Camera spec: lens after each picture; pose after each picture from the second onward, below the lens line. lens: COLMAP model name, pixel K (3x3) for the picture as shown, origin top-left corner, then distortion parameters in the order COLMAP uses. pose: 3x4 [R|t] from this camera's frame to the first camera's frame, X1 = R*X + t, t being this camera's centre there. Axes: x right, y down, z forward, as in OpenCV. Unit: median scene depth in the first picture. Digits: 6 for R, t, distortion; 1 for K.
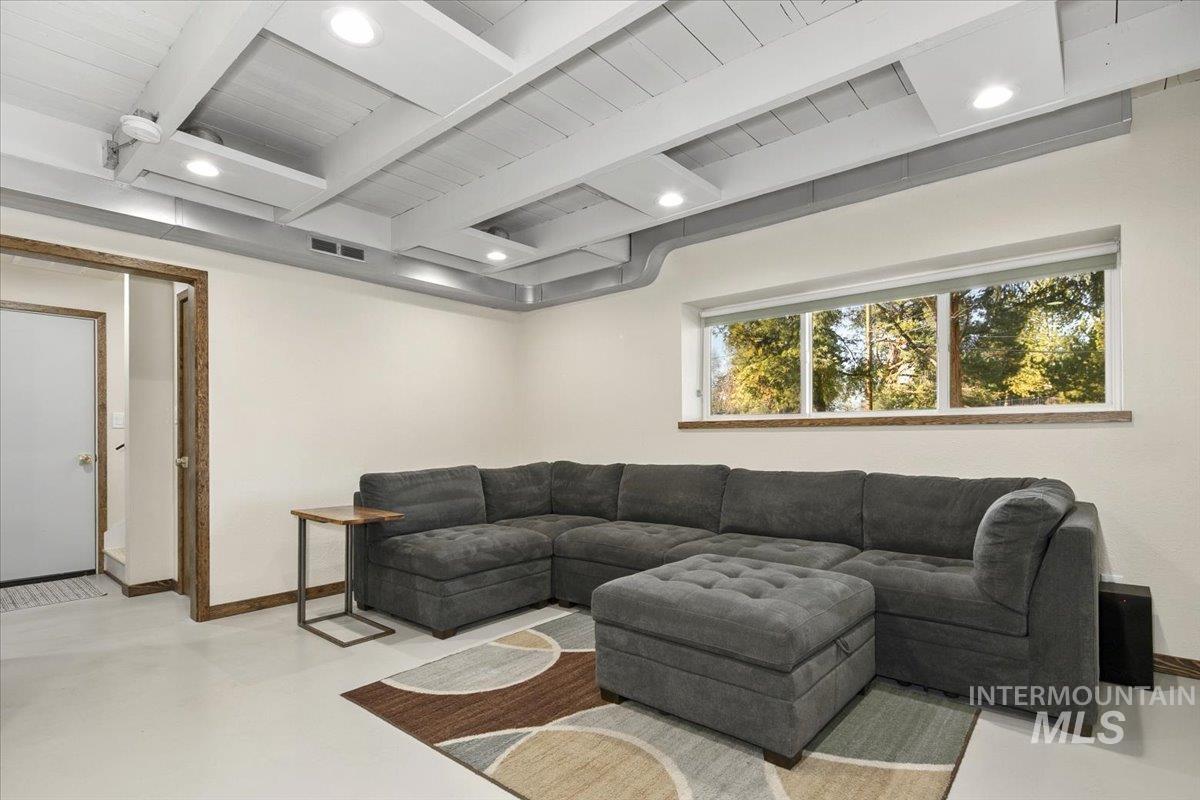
lens RADIAL K [[590.0, 0, 594.6], [0, 590.0, 439.9], [0, 0, 1]] dist [-0.000347, -0.000075]
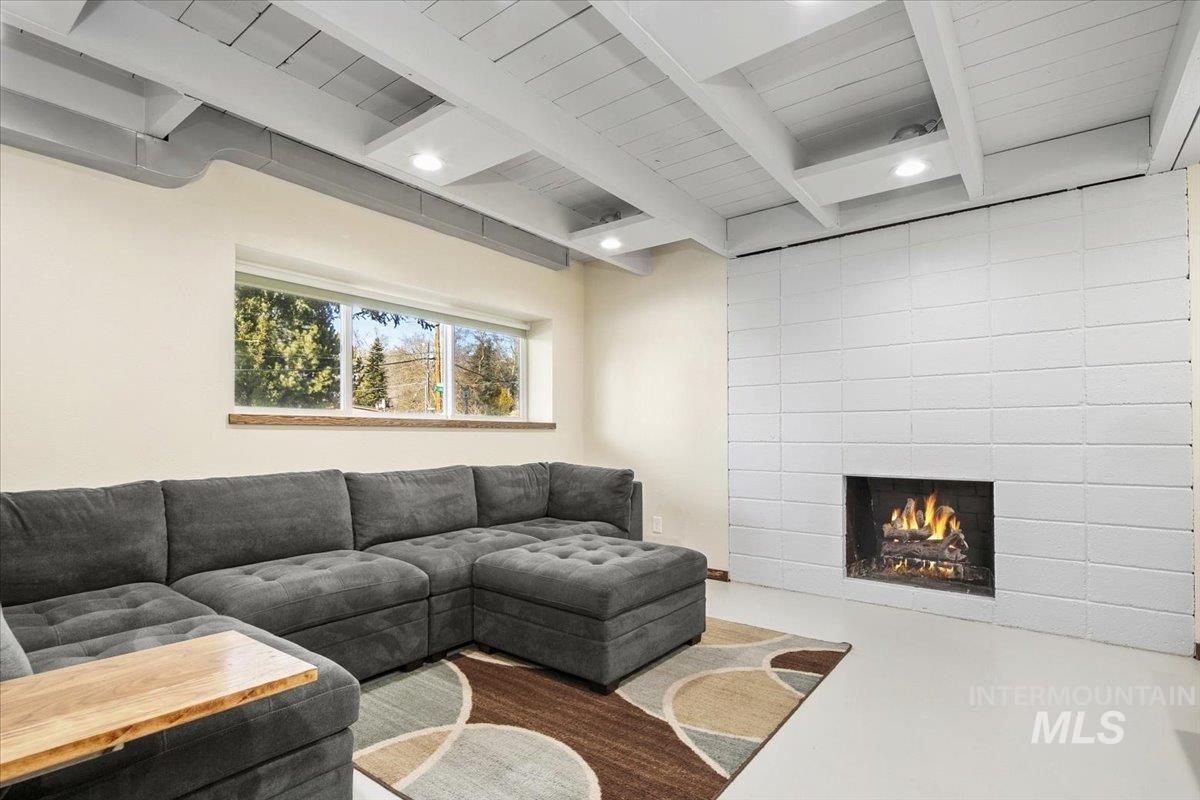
lens RADIAL K [[581.5, 0, 603.0], [0, 581.5, 424.3], [0, 0, 1]] dist [-0.002508, -0.000657]
pose [[-0.063769, 0.022727, 0.997706, -0.918593], [-0.000379, 0.999740, -0.022797, -0.004548], [-0.997965, -0.001832, -0.063744, 0.989333]]
